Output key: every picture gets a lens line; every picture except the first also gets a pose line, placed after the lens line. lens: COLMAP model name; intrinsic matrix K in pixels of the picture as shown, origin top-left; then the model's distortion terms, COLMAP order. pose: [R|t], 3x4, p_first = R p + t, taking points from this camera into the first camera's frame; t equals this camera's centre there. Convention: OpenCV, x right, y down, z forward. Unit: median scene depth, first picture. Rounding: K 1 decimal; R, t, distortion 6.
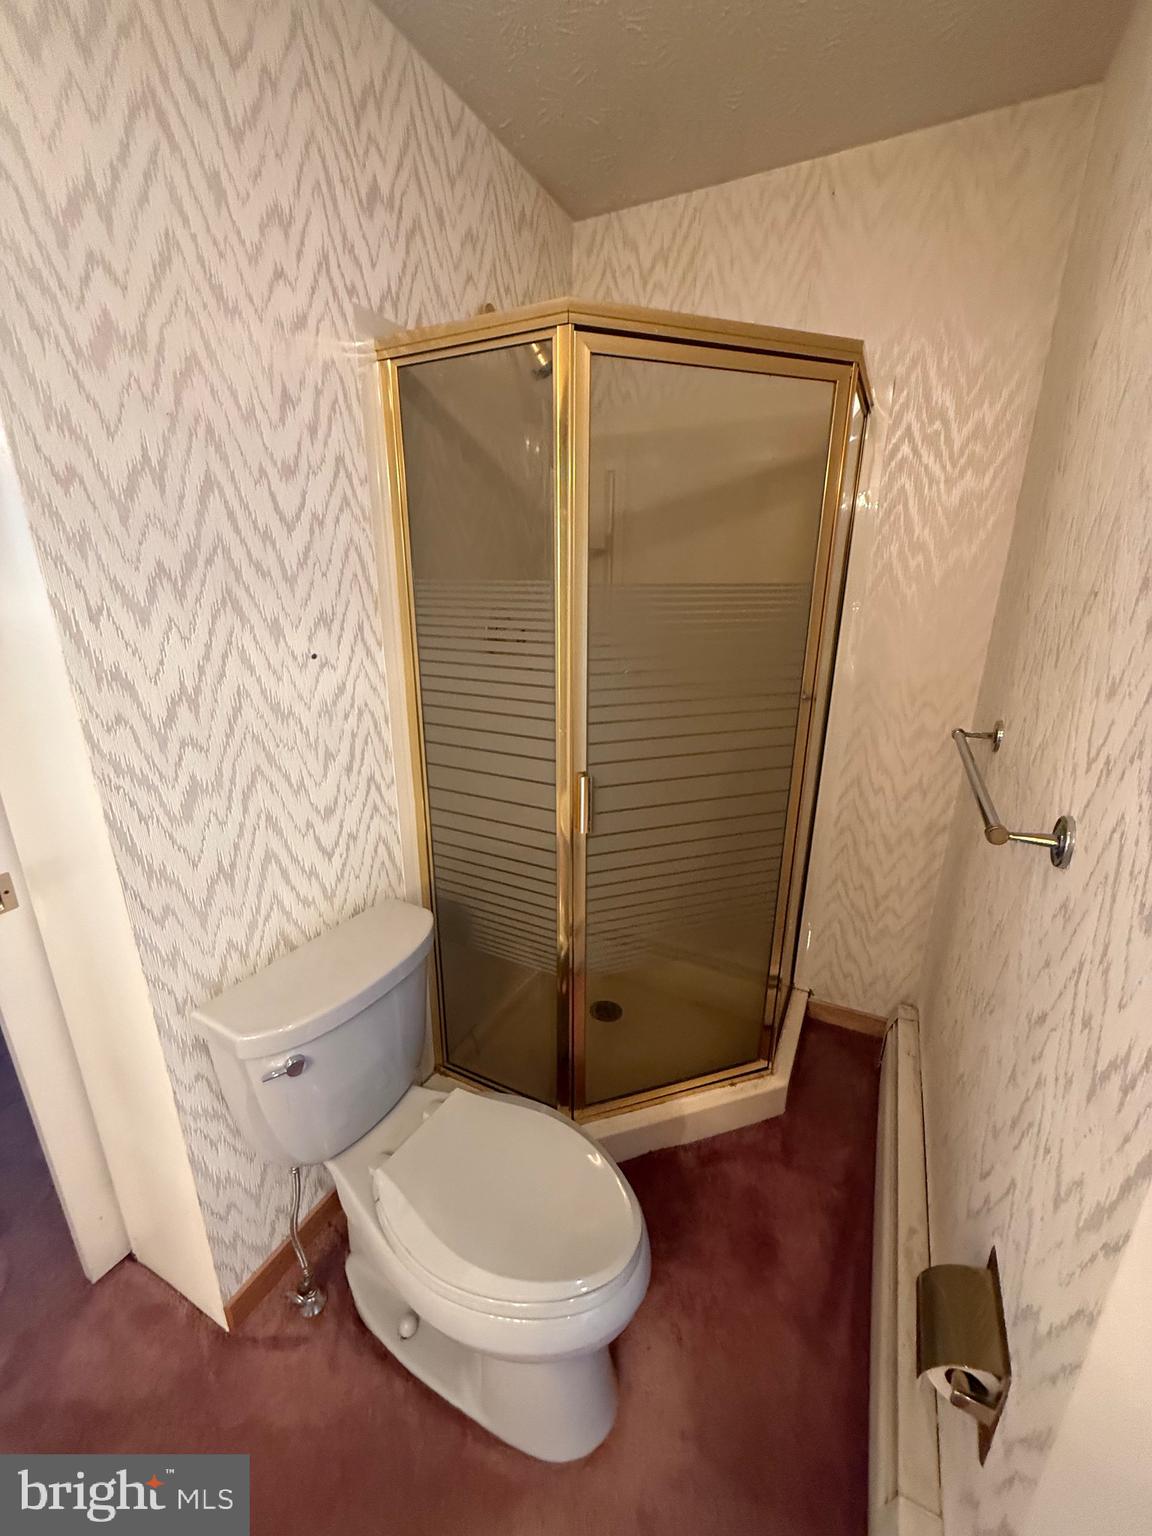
lens RADIAL K [[611.4, 0, 574.0], [0, 611.4, 766.2], [0, 0, 1]] dist [-0.000987, 0.000556]
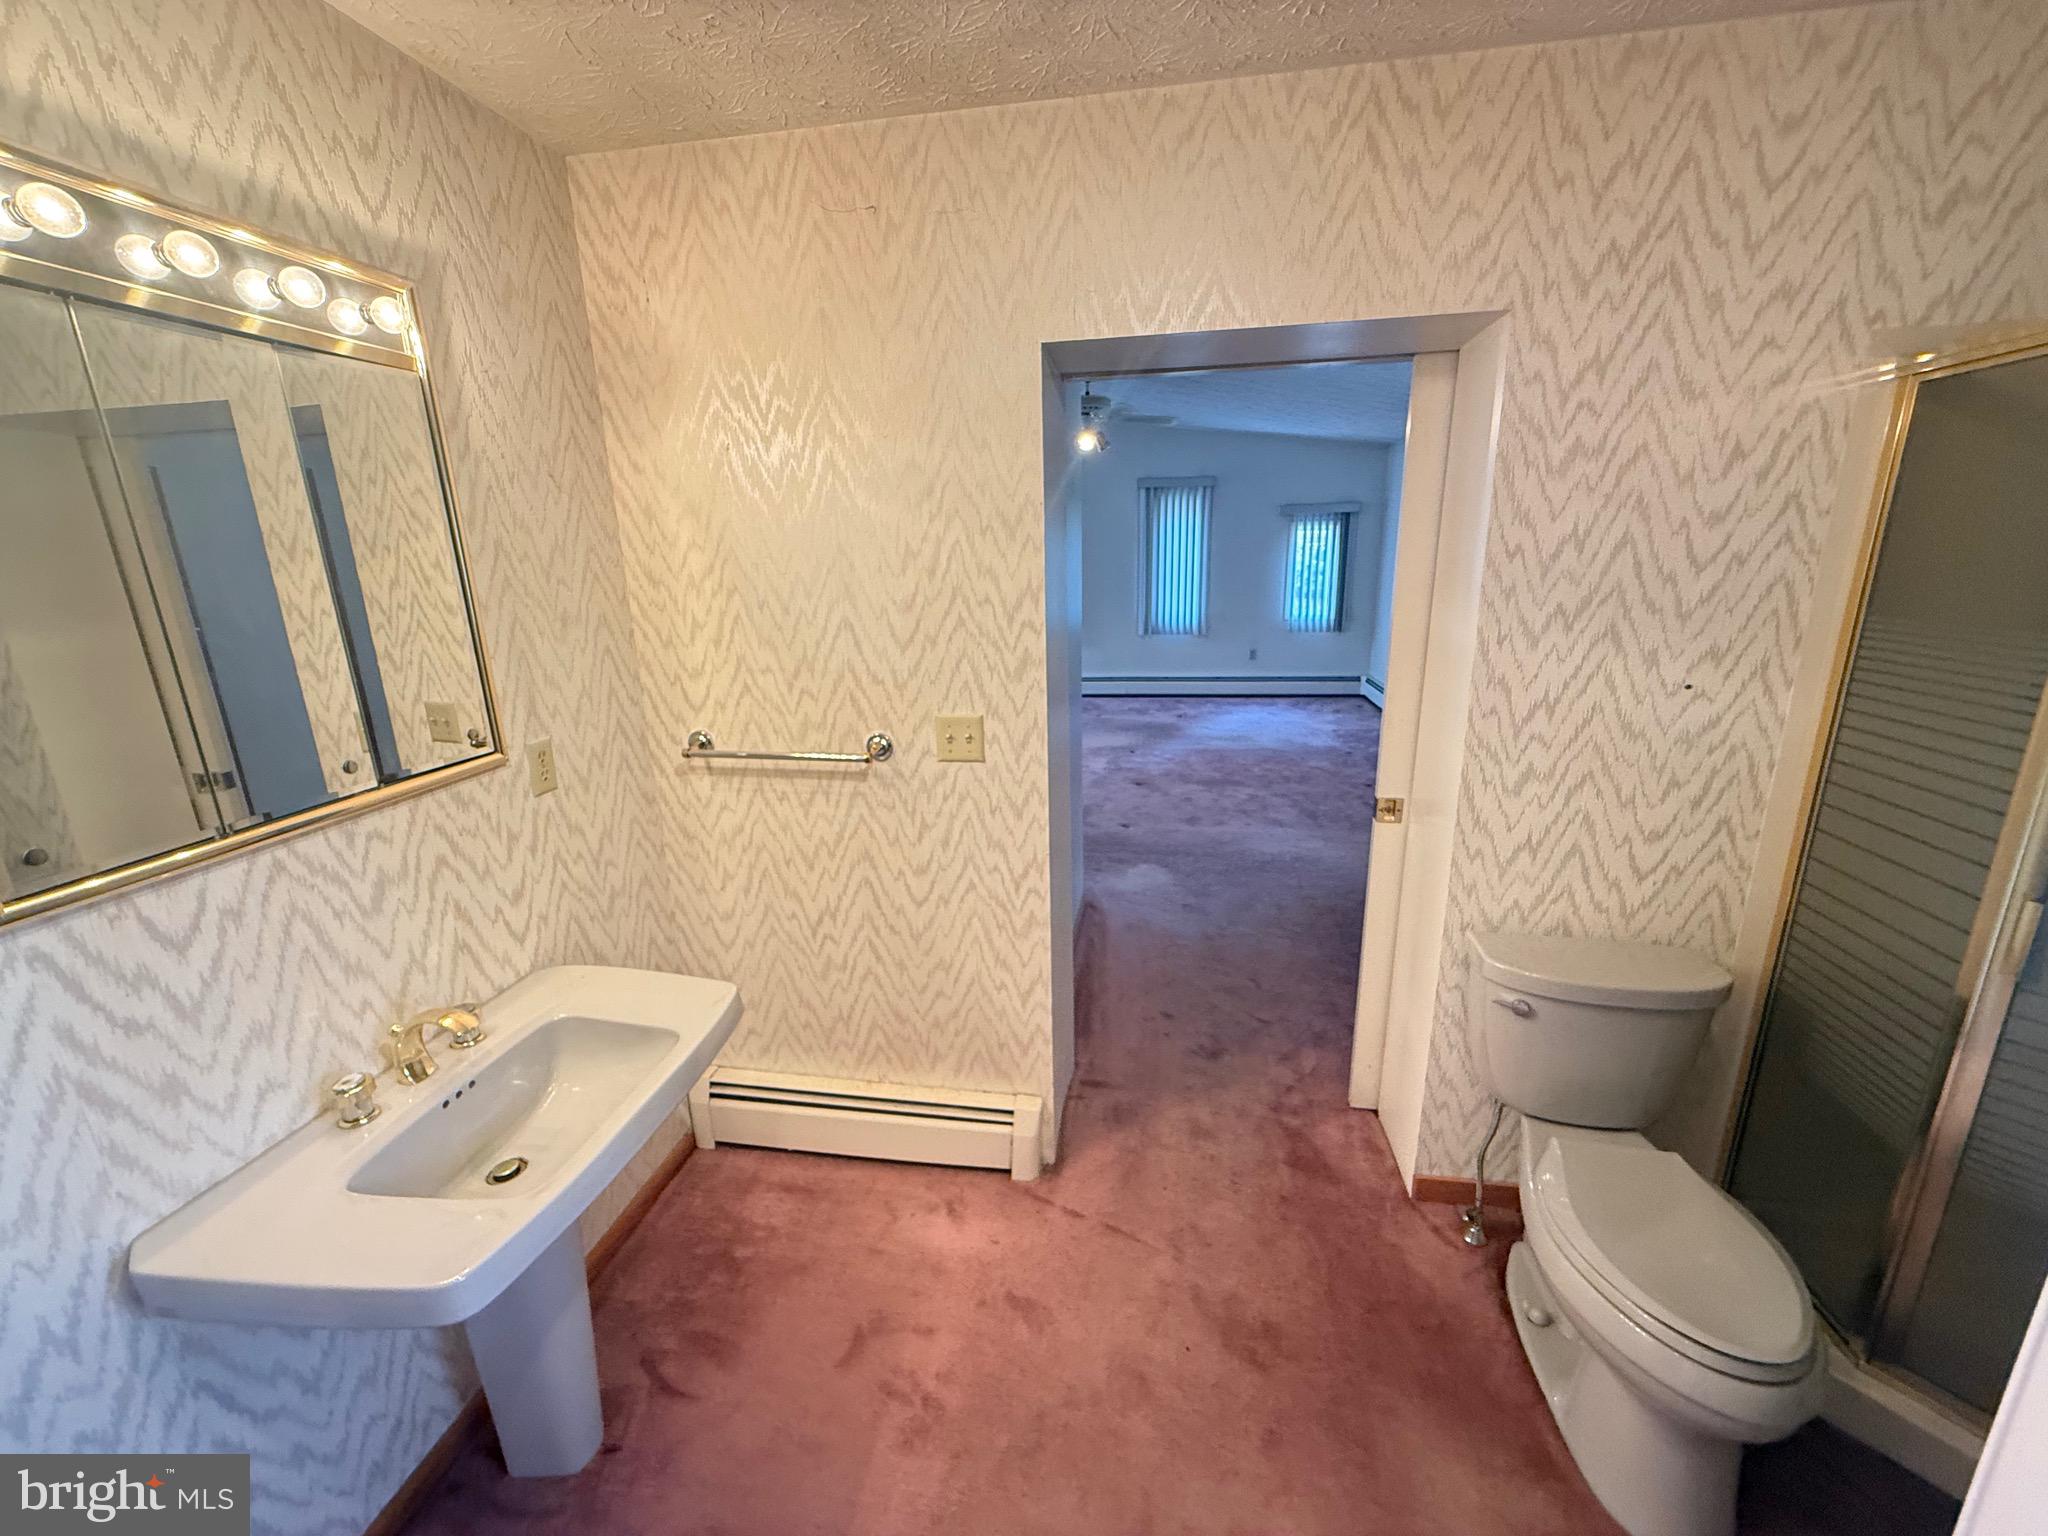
lens RADIAL K [[815.3, 0, 1023.2], [0, 815.3, 768.5], [0, 0, 1]] dist [-0.000987, 0.000556]
pose [[0.297427, 0.236041, -0.925106, 0.578986], [-0.260434, 0.952269, 0.159240, 0.028117], [0.918538, 0.193567, 0.344704, -0.514993]]
